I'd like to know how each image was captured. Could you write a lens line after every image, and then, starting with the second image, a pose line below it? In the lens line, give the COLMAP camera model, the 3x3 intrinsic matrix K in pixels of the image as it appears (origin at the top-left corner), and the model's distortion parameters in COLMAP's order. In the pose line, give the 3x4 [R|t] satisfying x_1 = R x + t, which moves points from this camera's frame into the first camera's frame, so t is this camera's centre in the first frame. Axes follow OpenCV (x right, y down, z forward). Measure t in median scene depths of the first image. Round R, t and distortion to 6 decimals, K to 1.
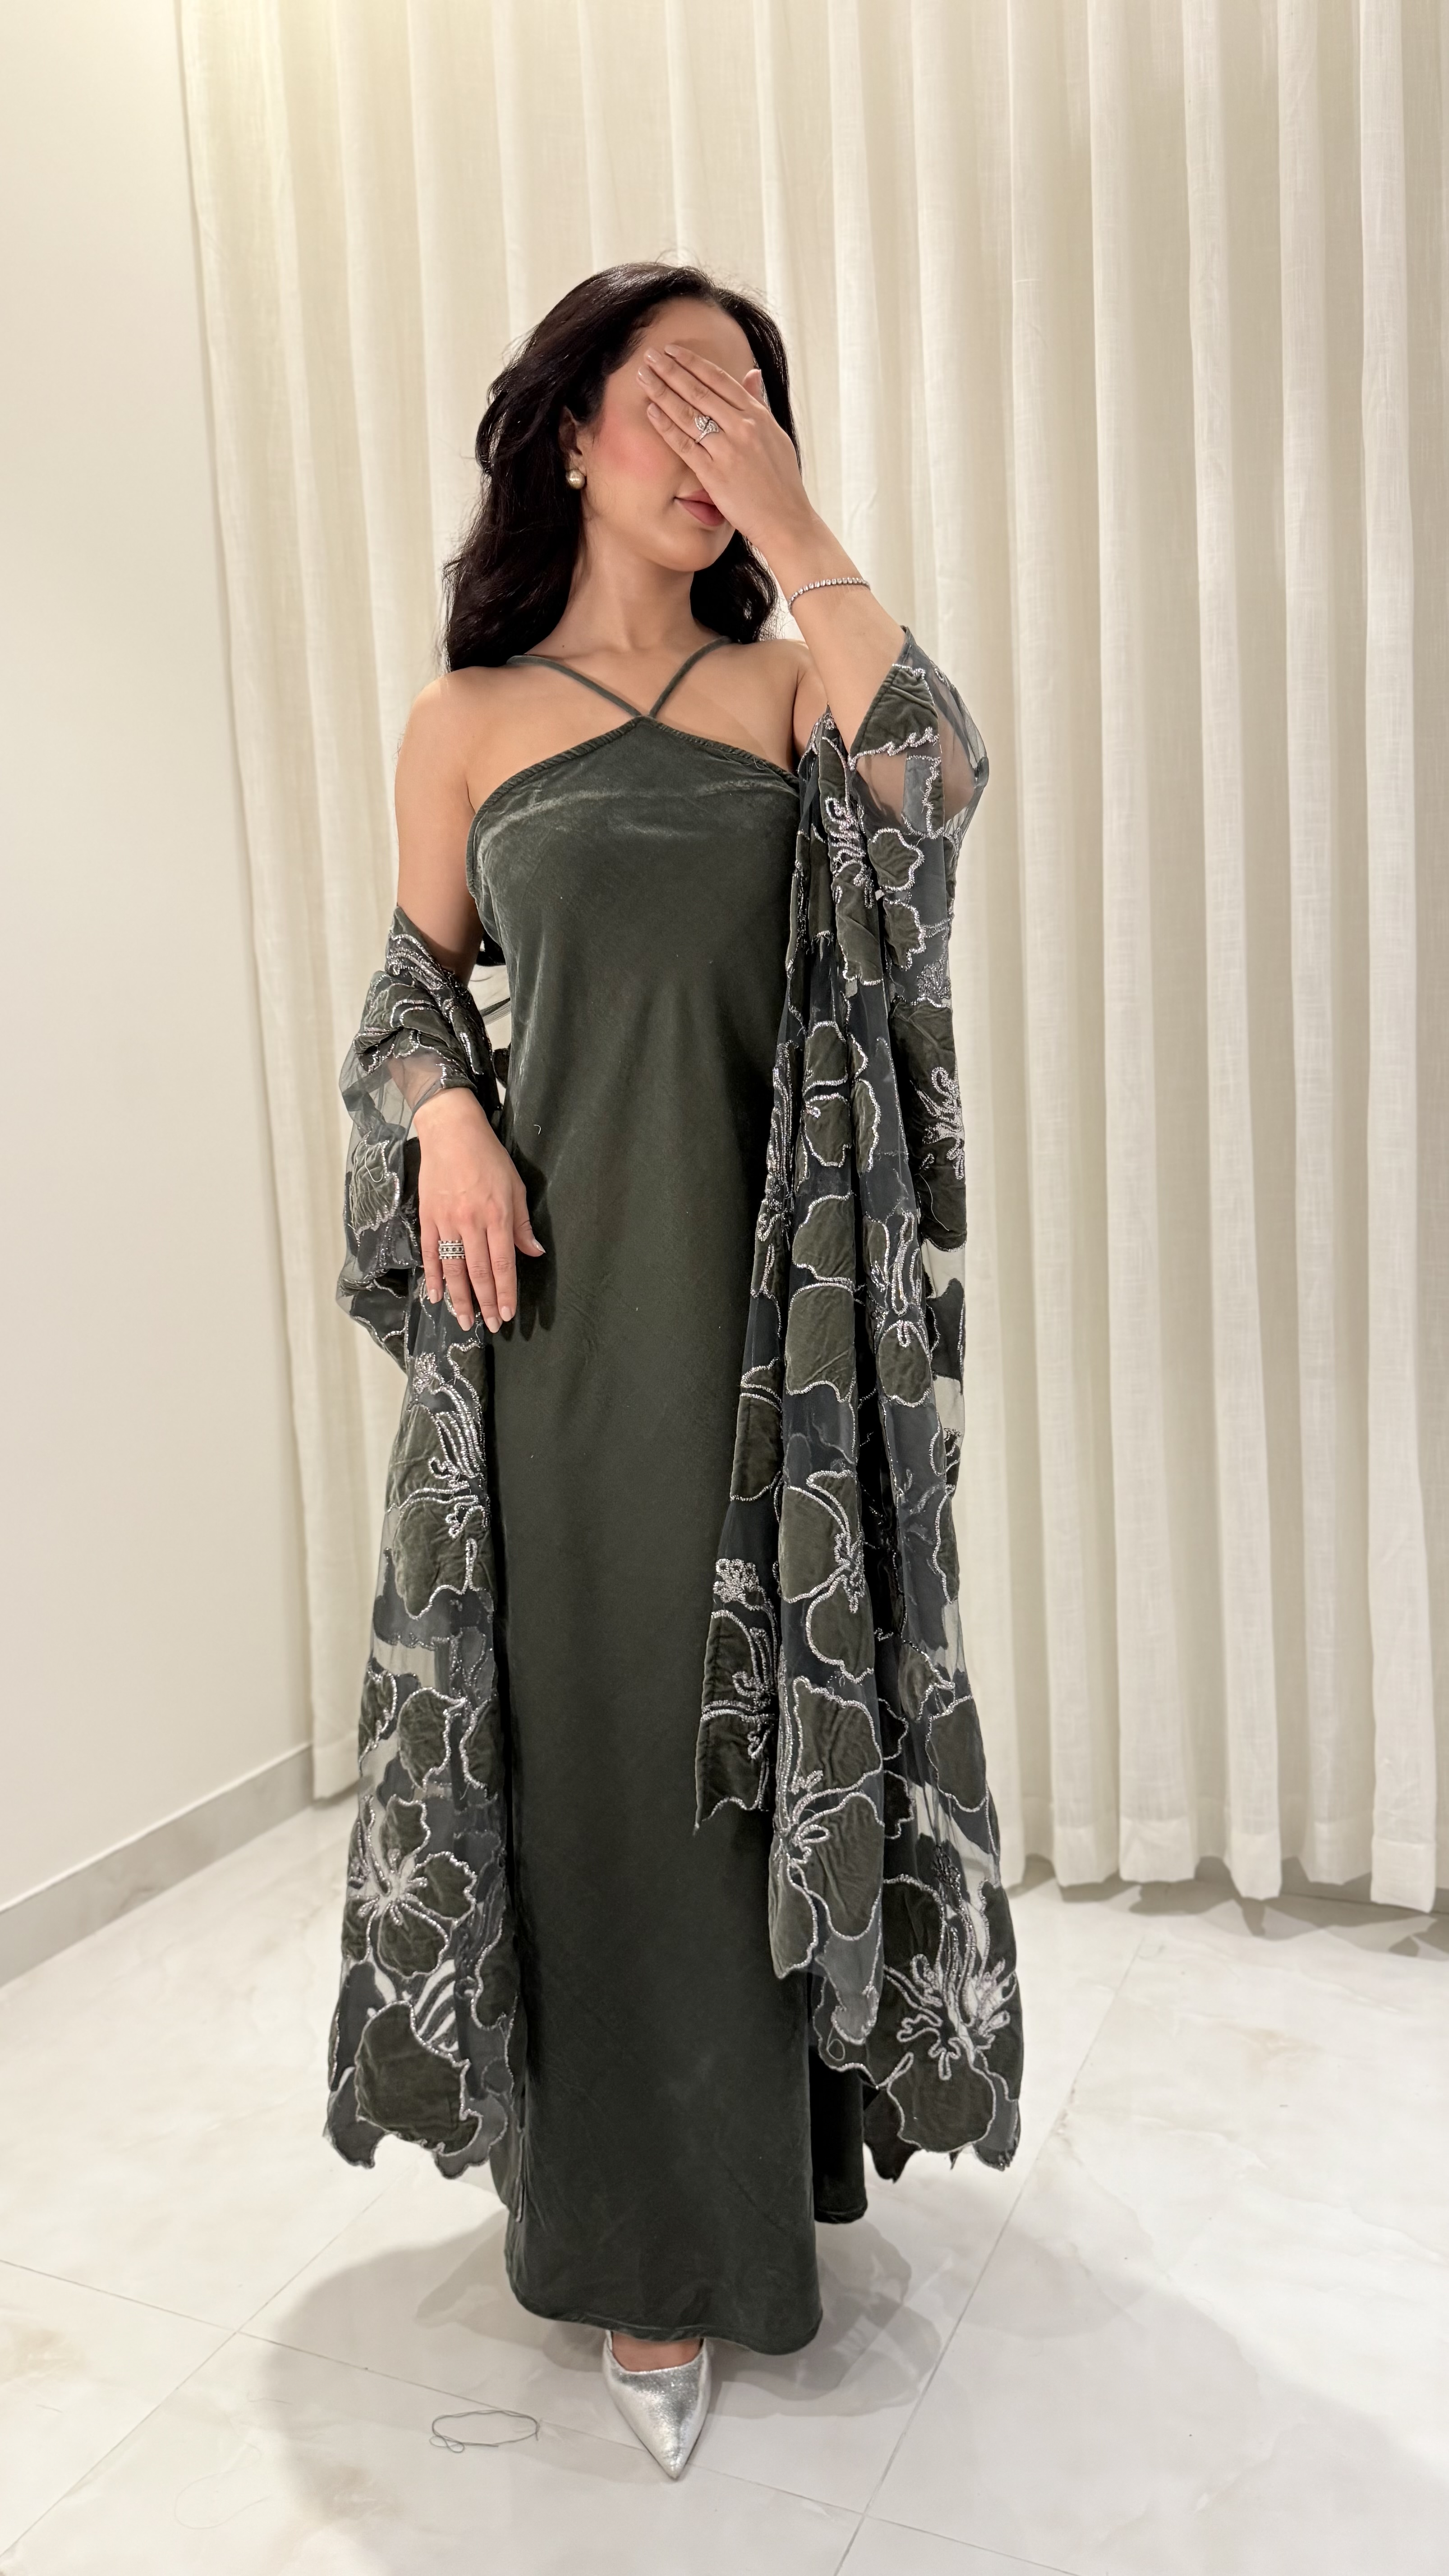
lens RADIAL K [[1849.5, 0, 704.8], [0, 1849.5, 1269.0], [0, 0, 1]] dist [0.015594, -0.047759]
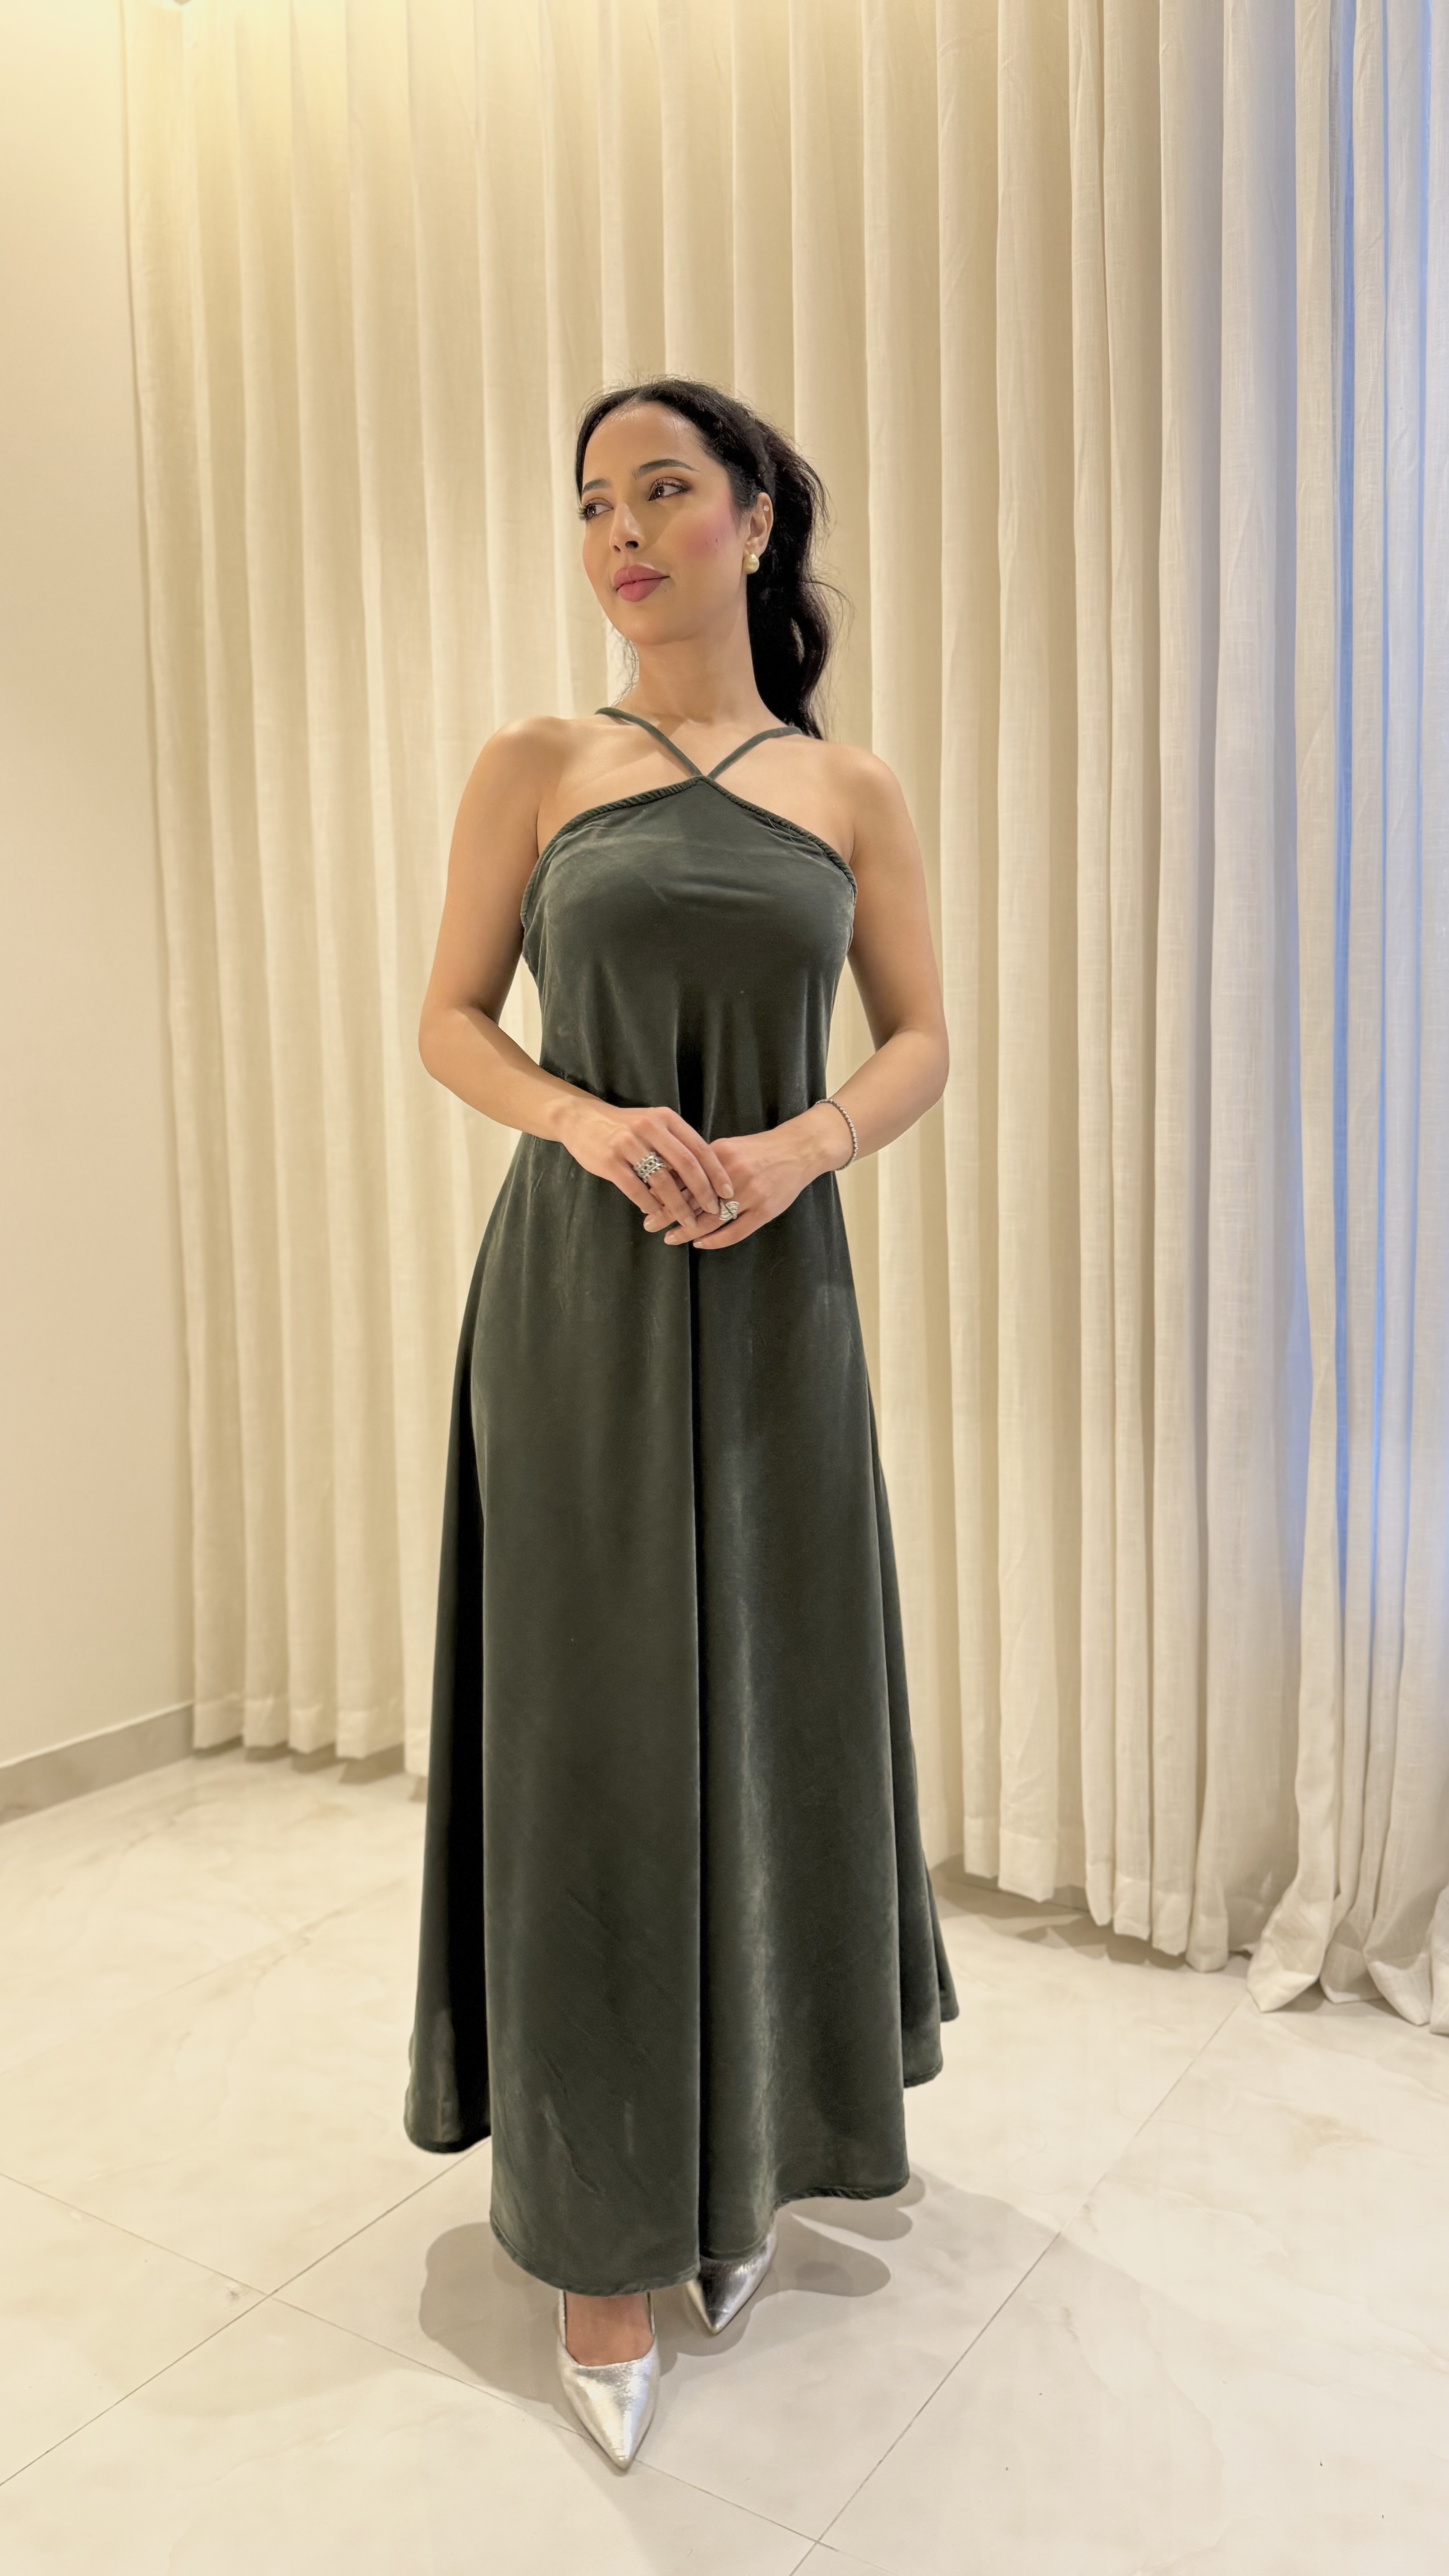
lens RADIAL K [[1849.5, 0, 721.5], [0, 1849.5, 1271.5], [0, 0, 1]] dist [0.015594, -0.047759]
pose [[0.989415, 0.036456, -0.140459, 0.321958], [-0.039738, 0.998997, -0.020634, 0.000905], [0.139566, 0.025997, 0.989872, -0.123260]]
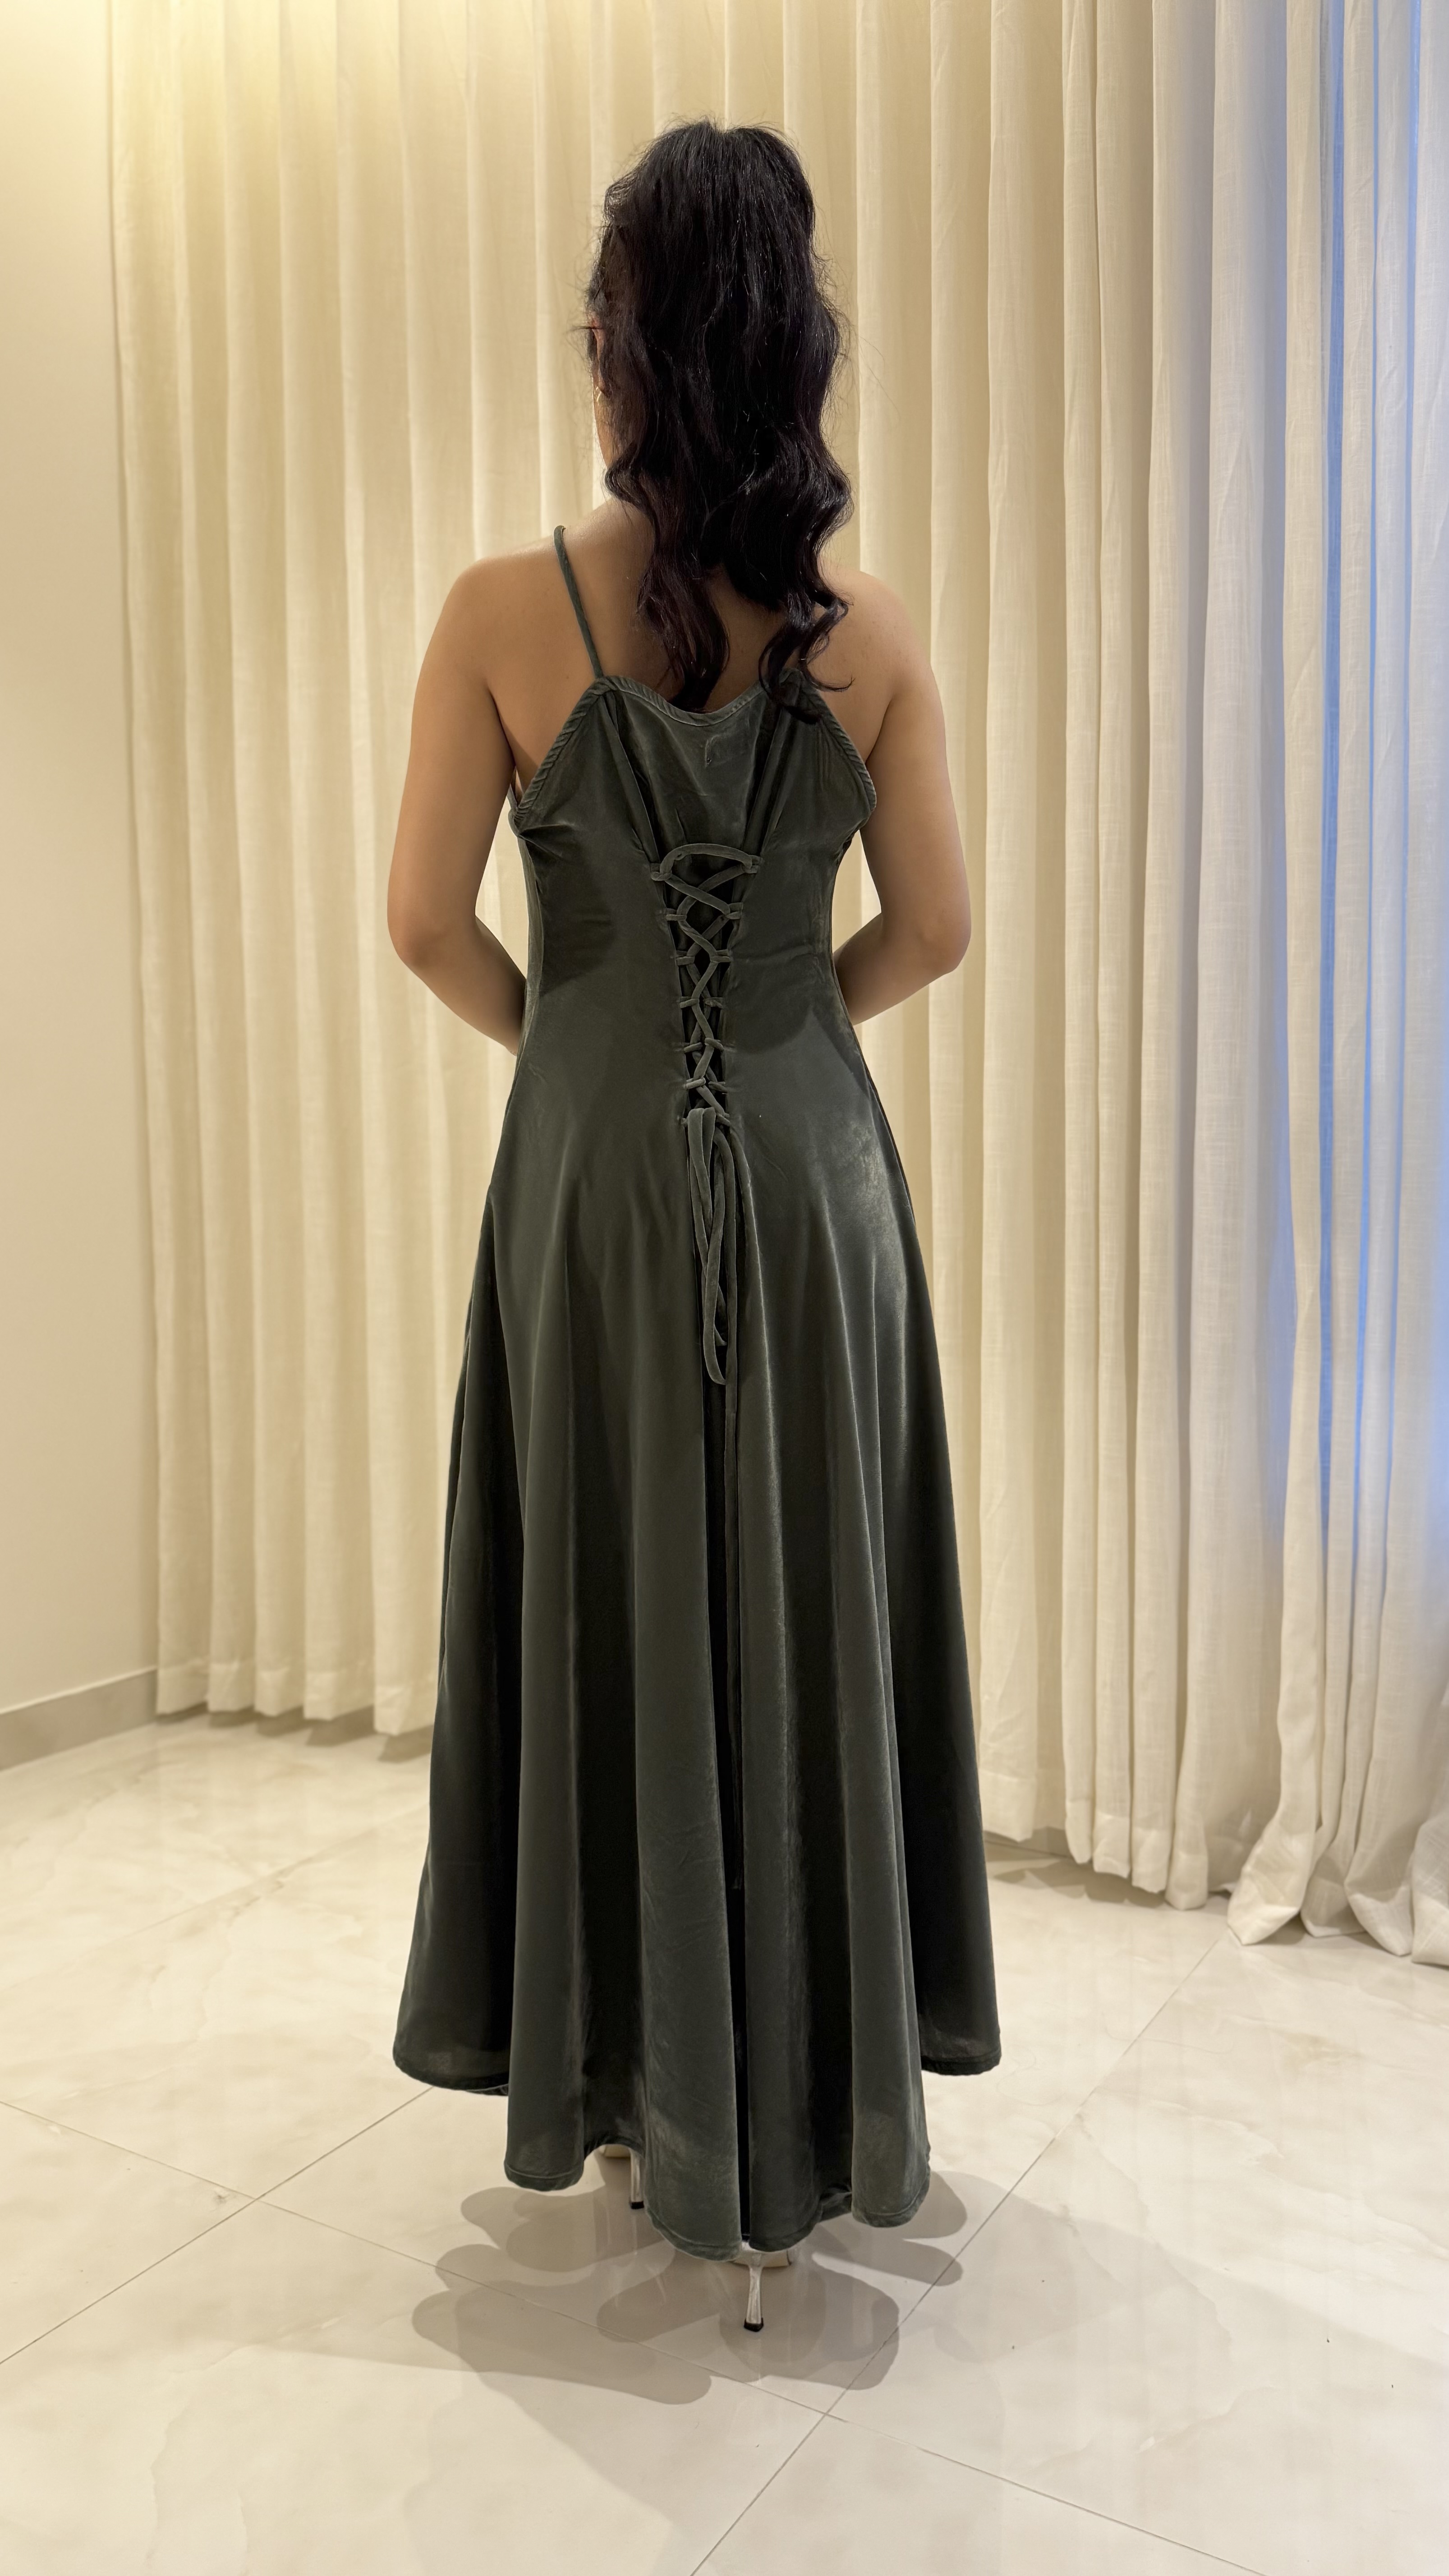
lens RADIAL K [[1849.5, 0, 705.7], [0, 1849.5, 1292.7], [0, 0, 1]] dist [0.015594, -0.047759]
pose [[0.992168, 0.043229, -0.117194, 0.299440], [-0.047590, 0.998265, -0.034671, 0.062745], [0.115492, 0.039977, 0.992504, -0.123613]]
